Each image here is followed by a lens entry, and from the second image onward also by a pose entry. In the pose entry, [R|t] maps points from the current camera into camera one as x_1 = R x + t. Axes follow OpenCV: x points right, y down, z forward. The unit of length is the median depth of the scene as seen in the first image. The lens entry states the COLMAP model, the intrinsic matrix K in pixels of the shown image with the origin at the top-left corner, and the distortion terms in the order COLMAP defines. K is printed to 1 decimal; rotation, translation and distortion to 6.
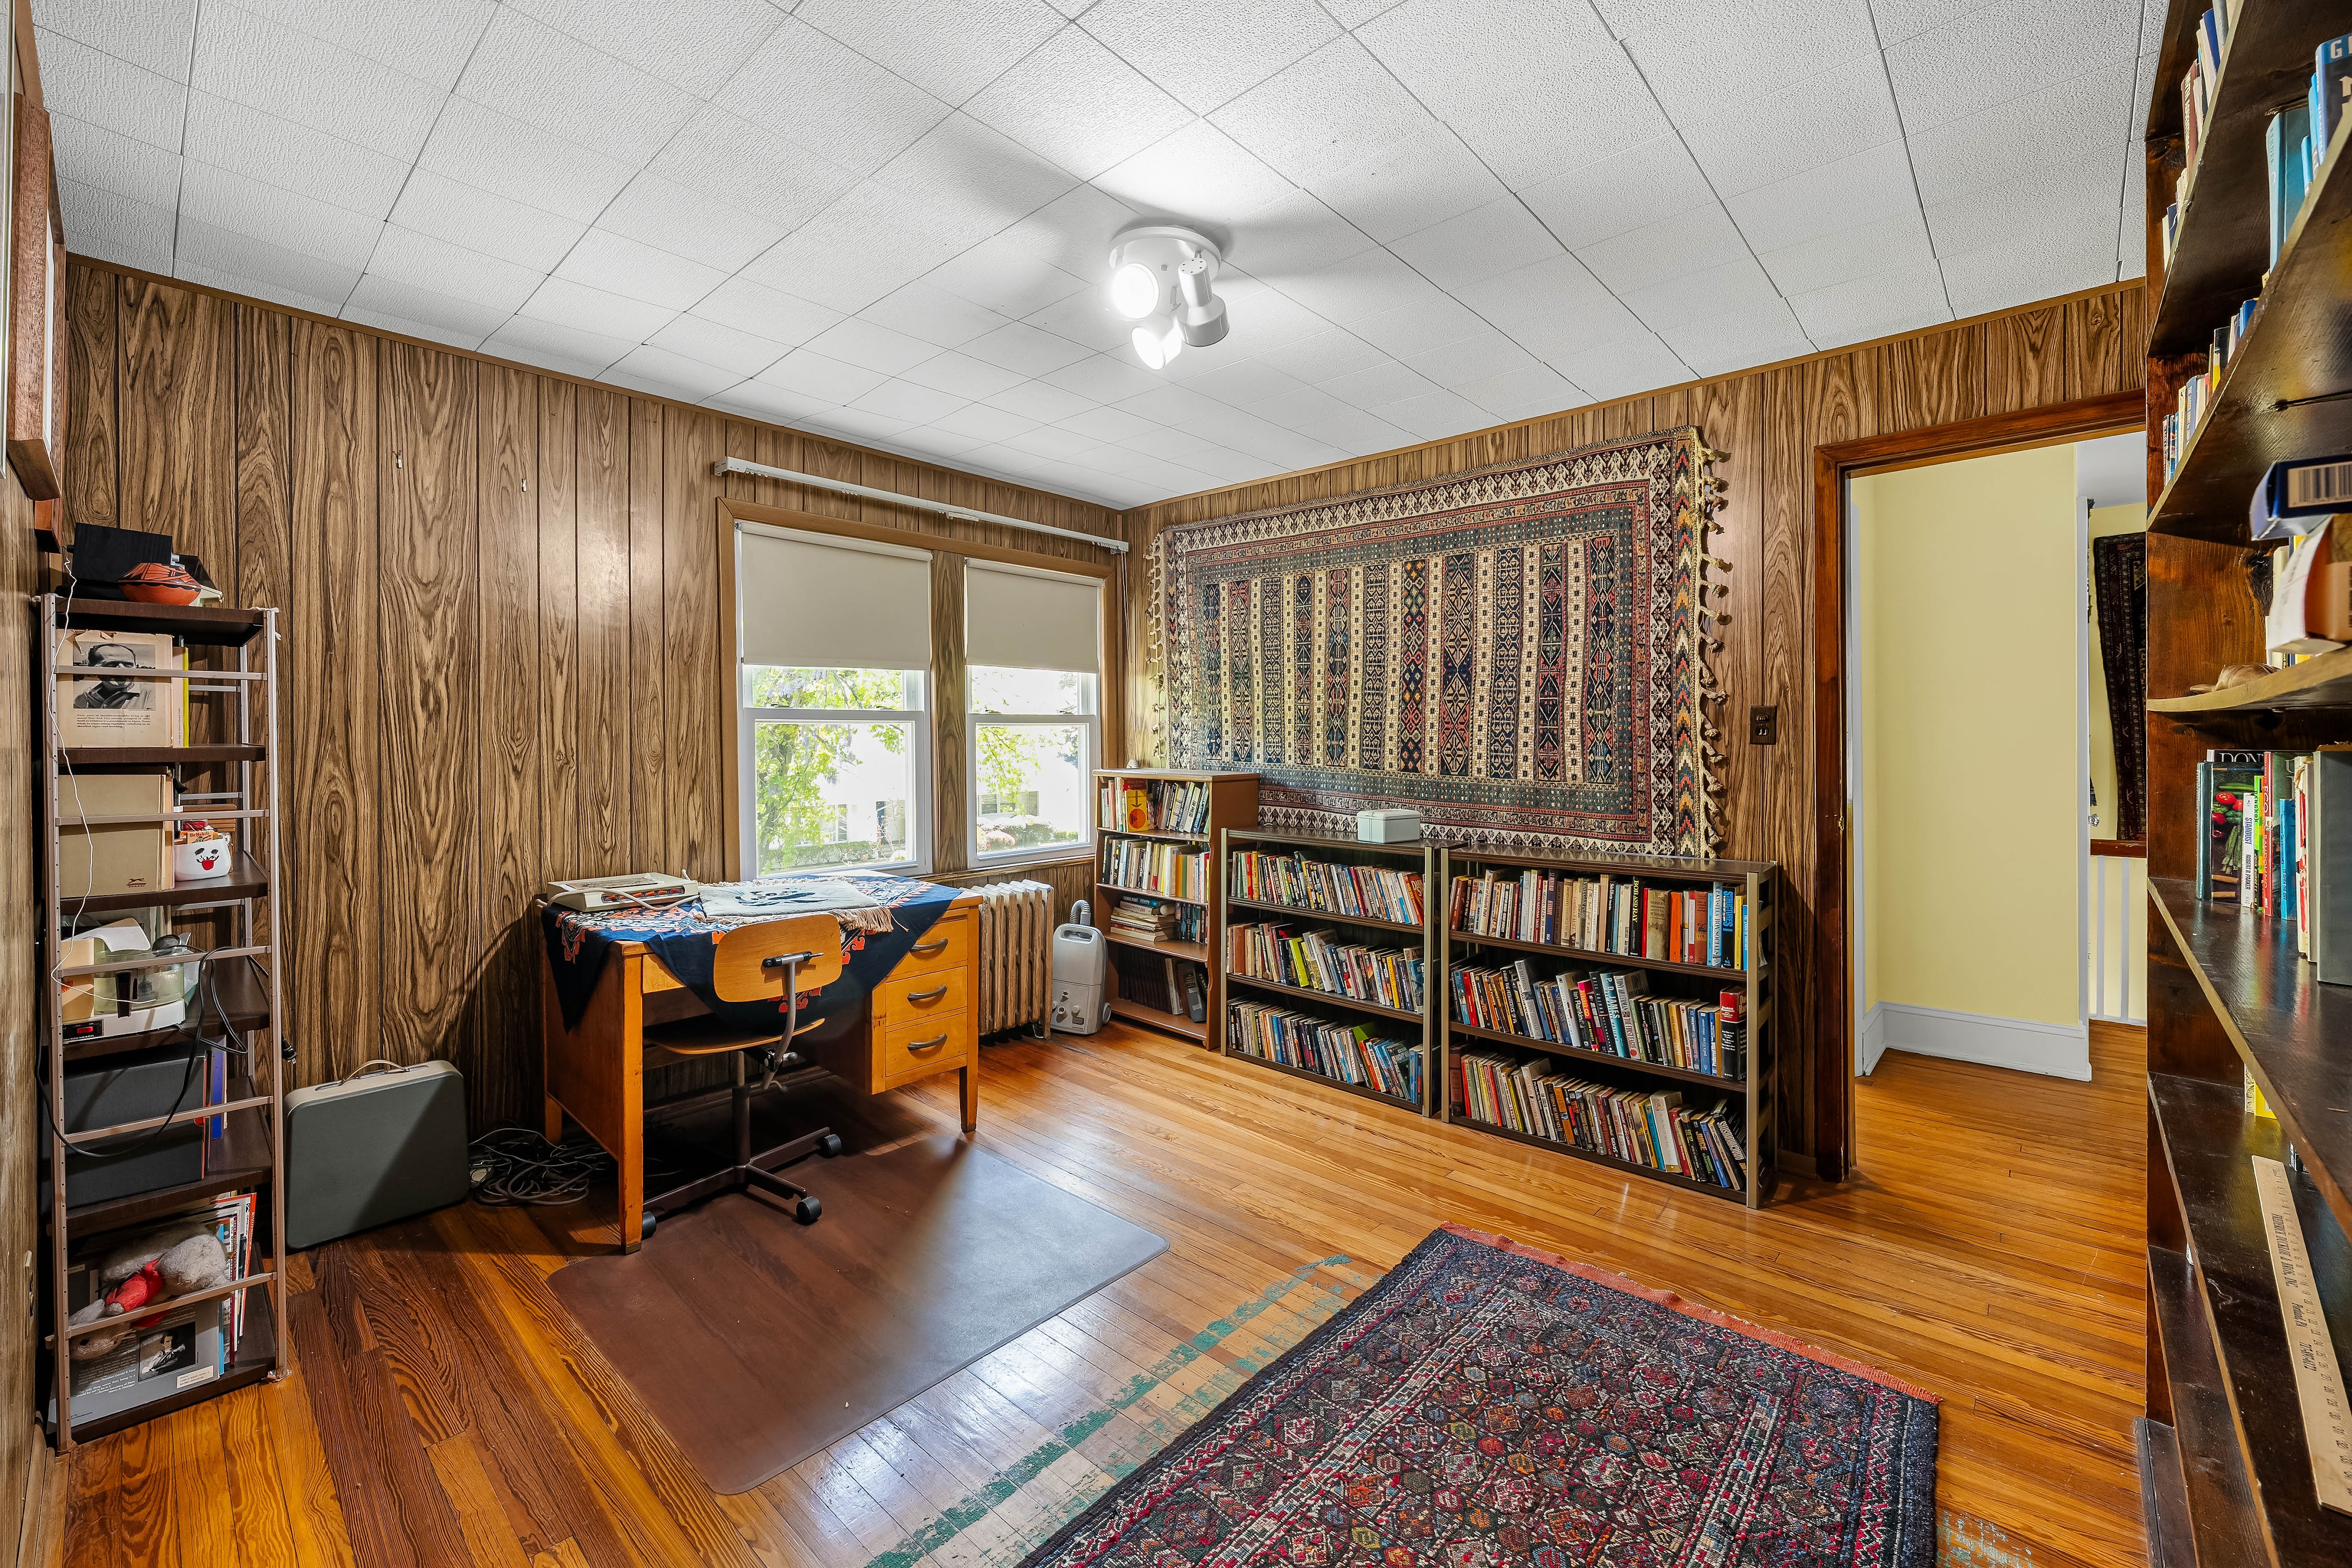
lens RADIAL K [[974.8, 0, 1161.4], [0, 974.8, 736.3], [0, 0, 1]] dist [0.000716, 0.000307]
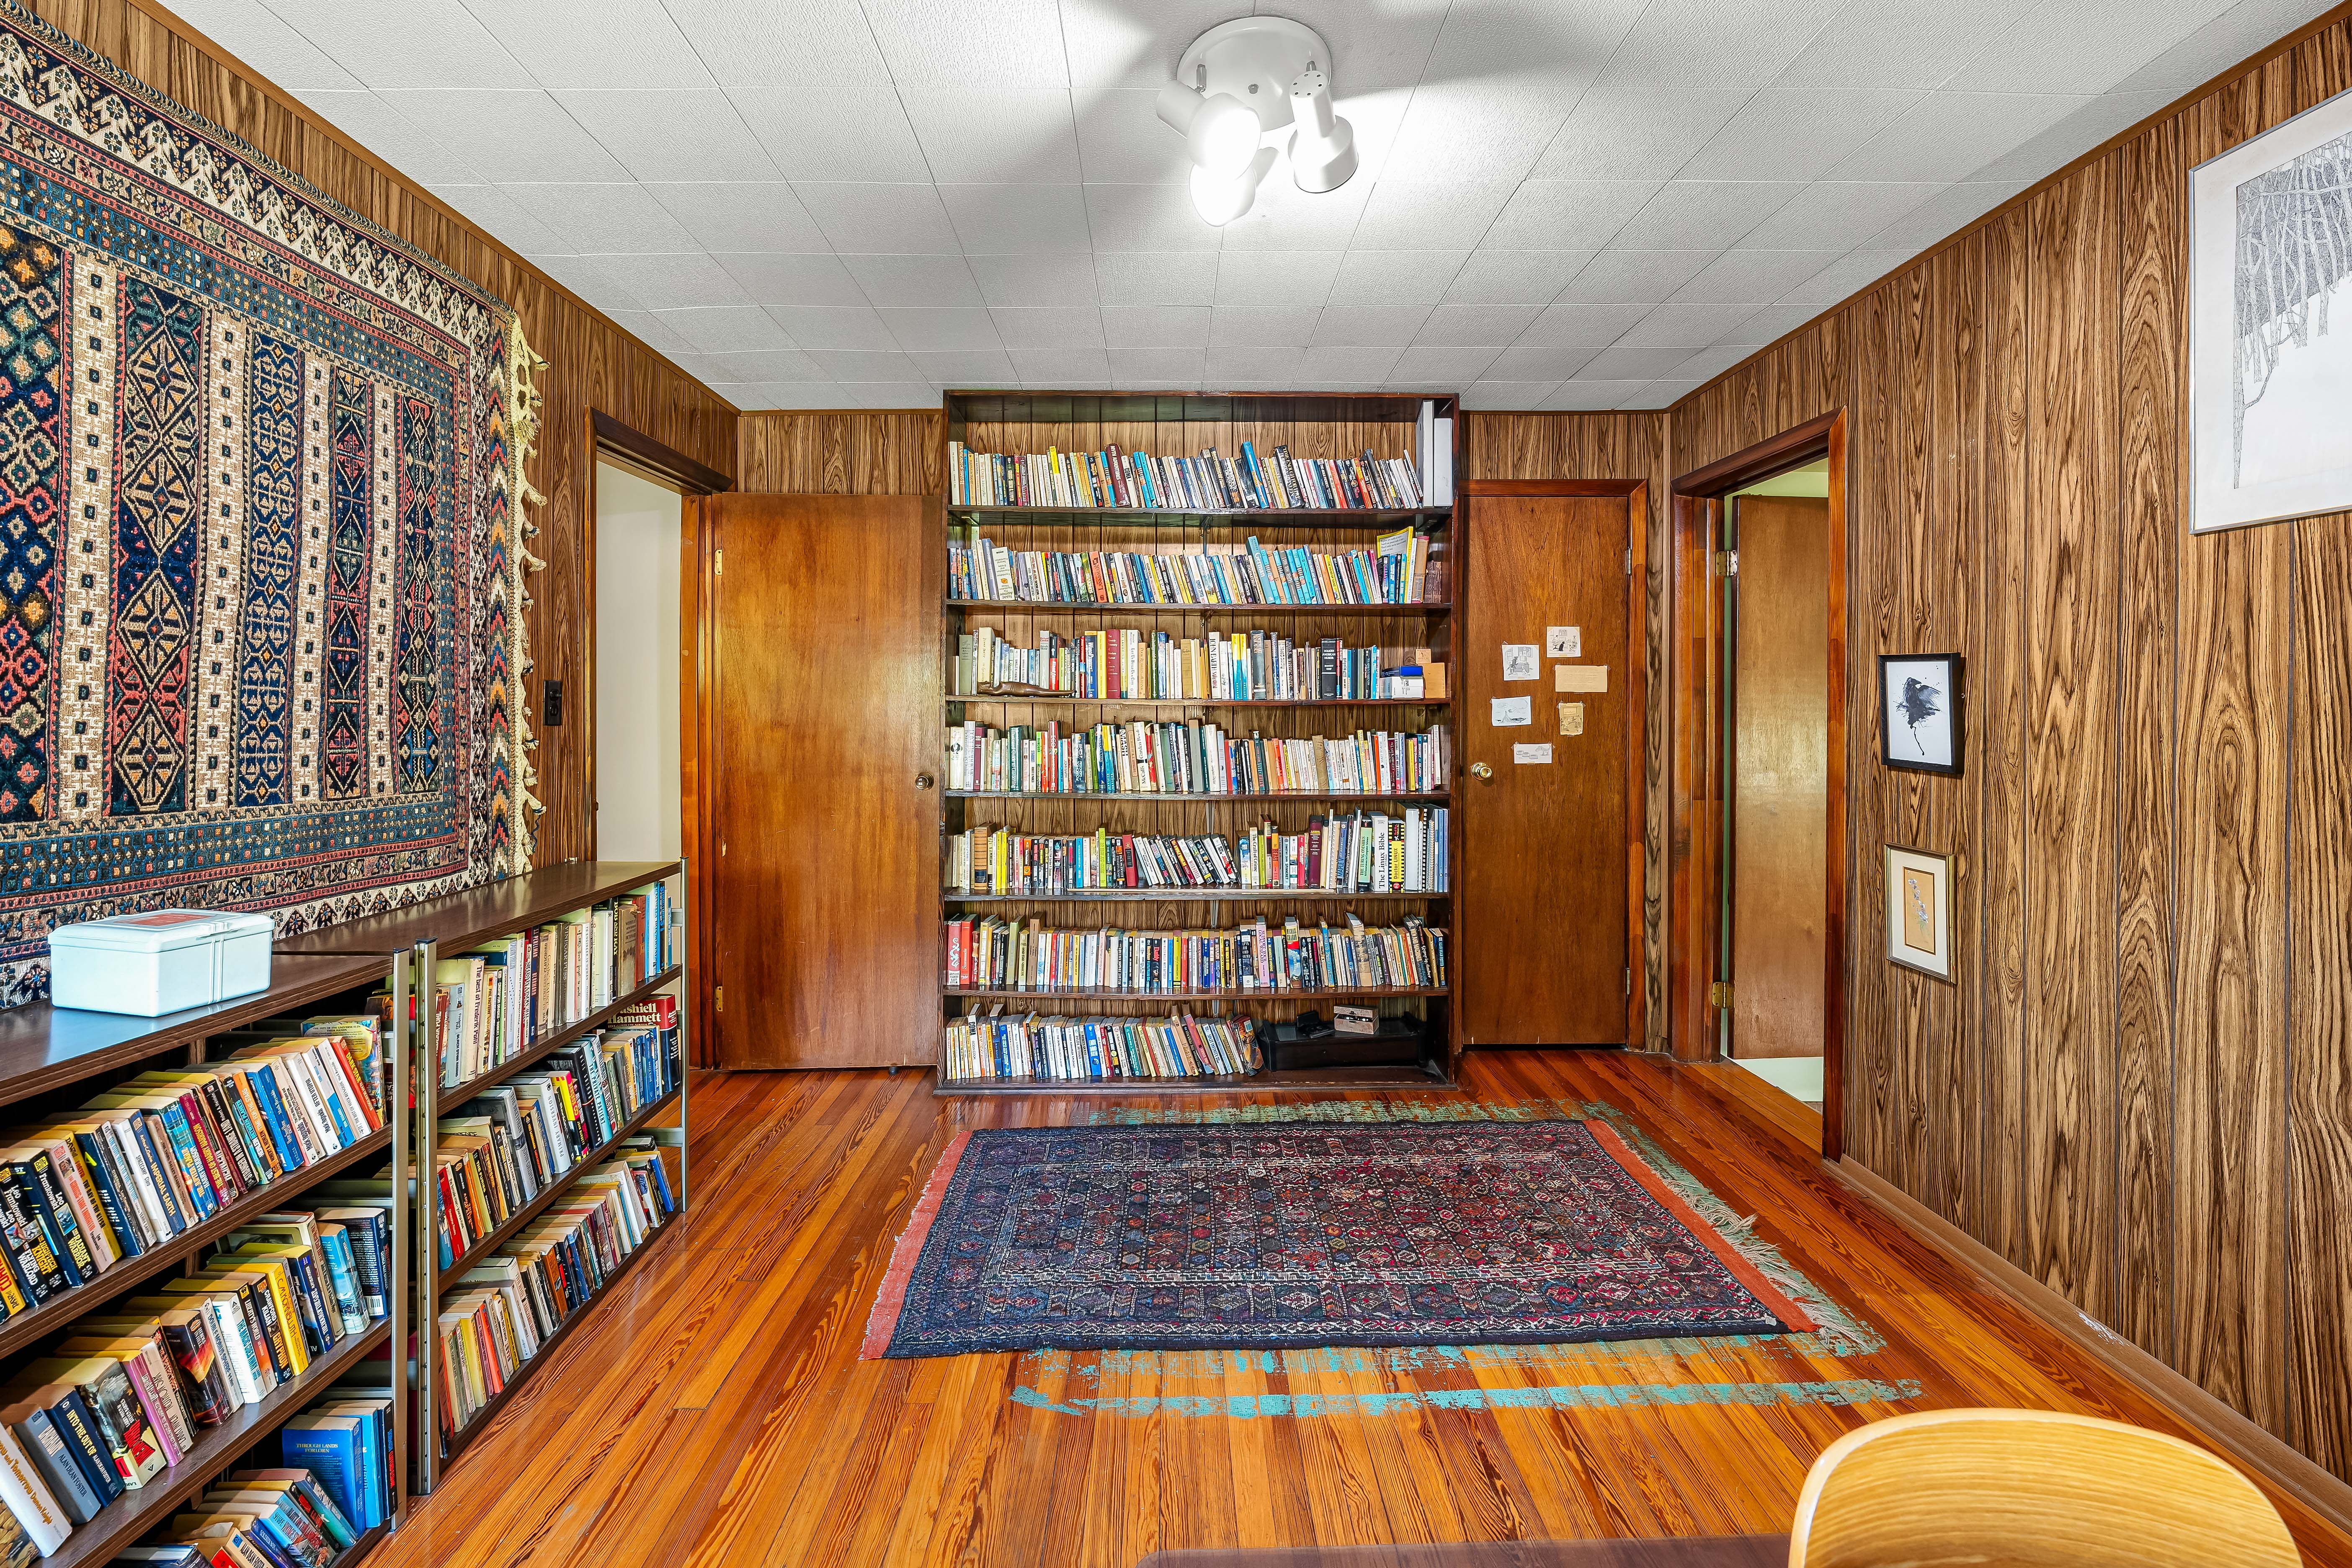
lens RADIAL K [[946.6, 0, 1192.2], [0, 946.6, 710.7], [0, 0, 1]] dist [-0.001372, 0.000222]
pose [[-0.700469, 0.000864, 0.713682, -0.320775], [0.000971, 0.999999, -0.000258, -0.003635], [-0.713682, 0.000512, -0.700470, 1.033255]]
